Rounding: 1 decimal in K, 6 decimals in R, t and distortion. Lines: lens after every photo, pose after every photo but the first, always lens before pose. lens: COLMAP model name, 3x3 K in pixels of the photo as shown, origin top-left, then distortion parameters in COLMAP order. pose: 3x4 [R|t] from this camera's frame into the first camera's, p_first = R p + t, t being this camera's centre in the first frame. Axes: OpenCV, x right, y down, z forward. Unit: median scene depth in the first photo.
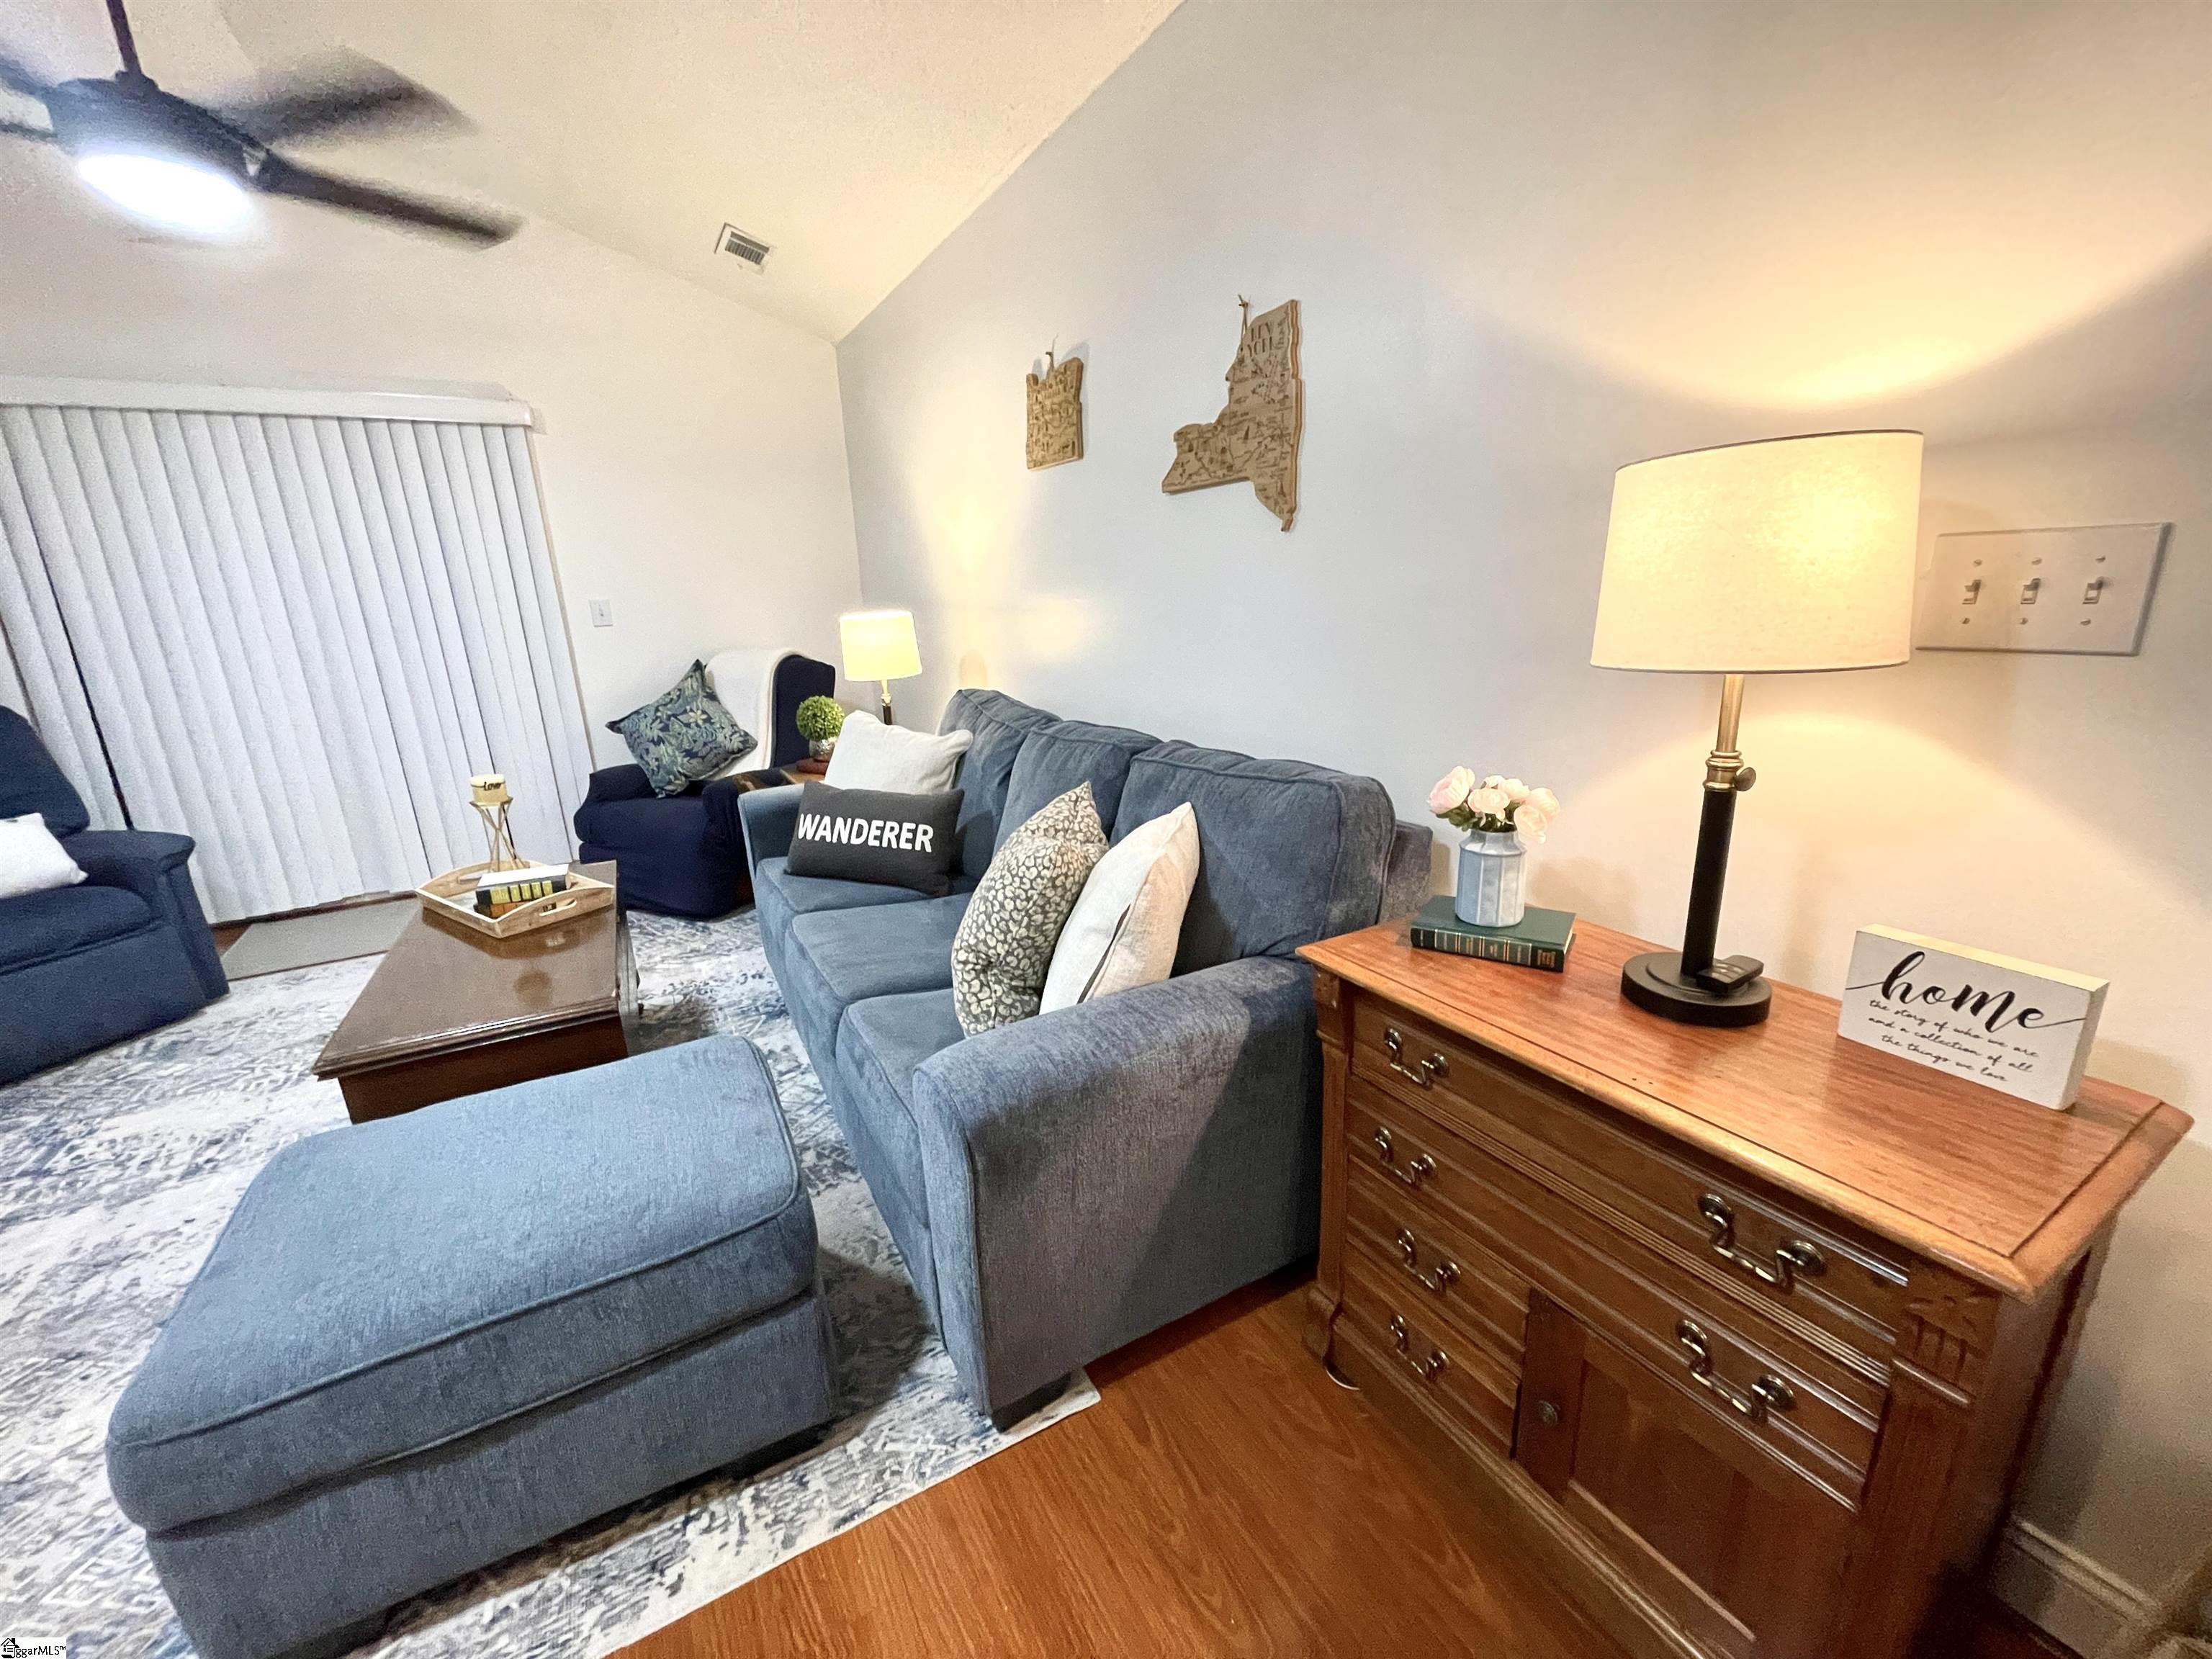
lens RADIAL K [[889.2, 0, 1104.3], [0, 889.2, 831.9], [0, 0, 1]] dist [-0.004962, 0.000912]
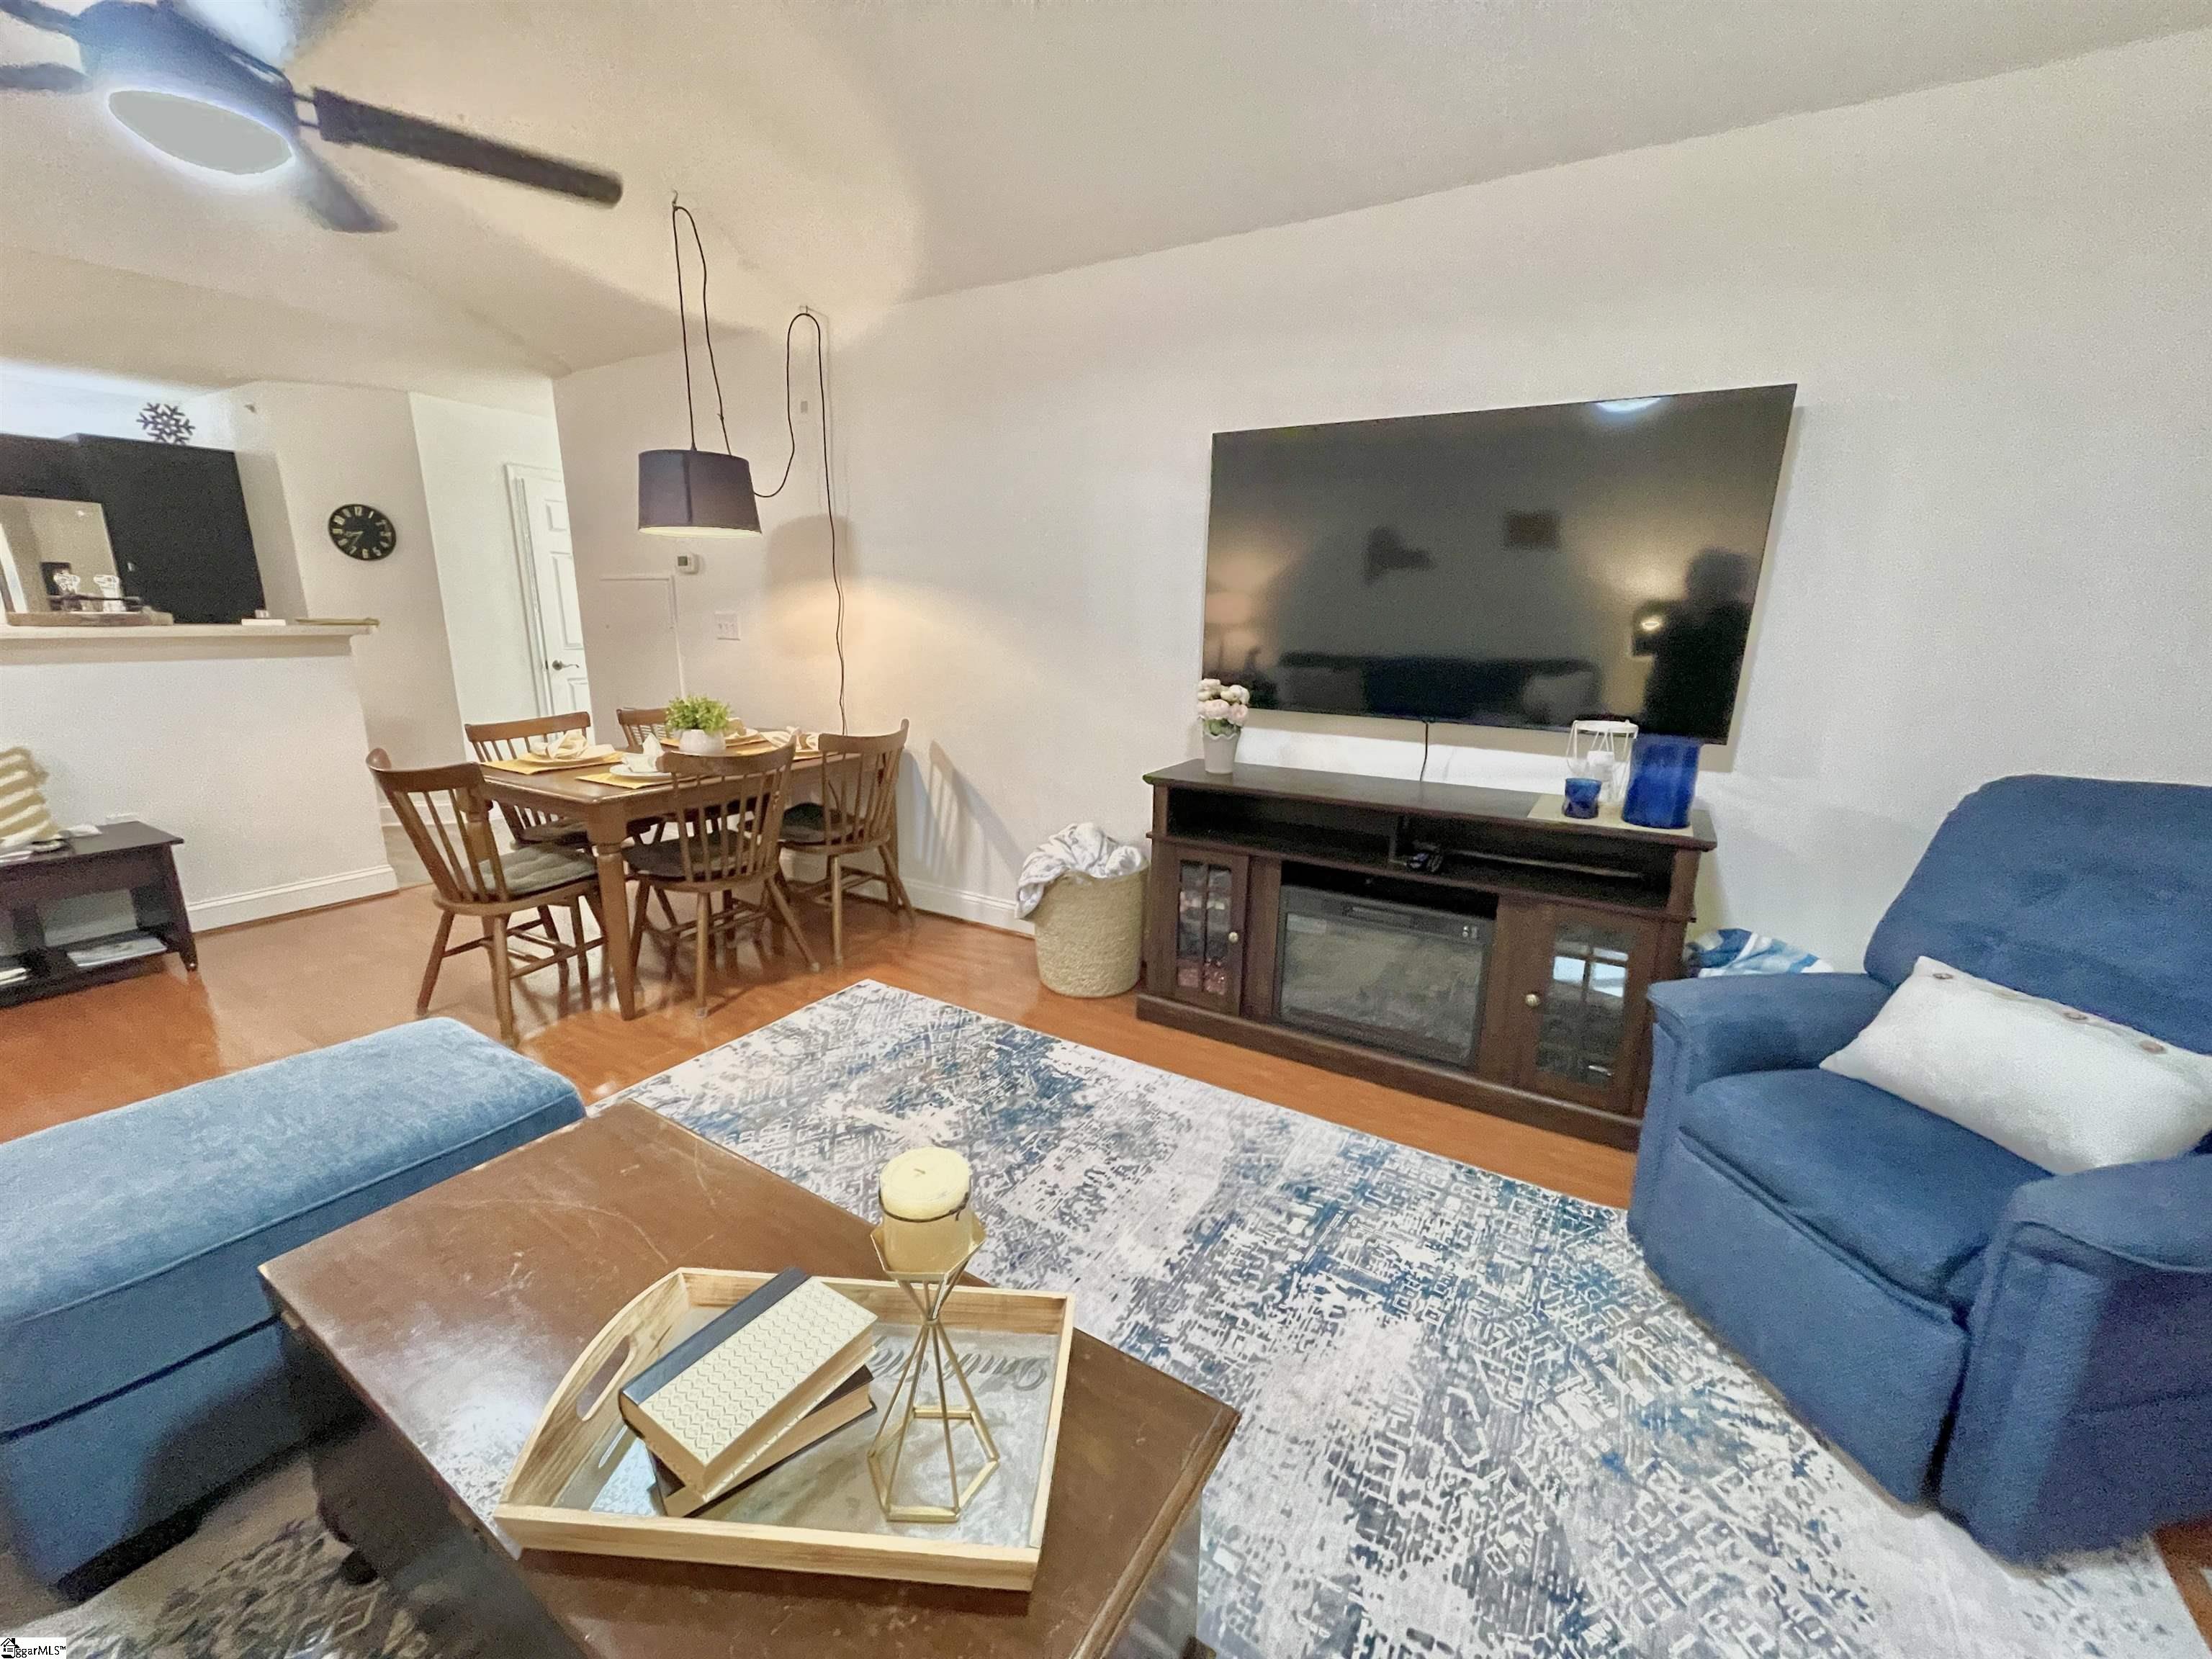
lens RADIAL K [[889.2, 0, 1089.8], [0, 889.2, 818.3], [0, 0, 1]] dist [-0.004962, 0.000912]
pose [[-0.873417, 0.144594, -0.465011, -0.808194], [-0.105528, 0.876012, 0.470603, -0.449250], [0.475401, 0.460105, -0.749865, 1.596791]]
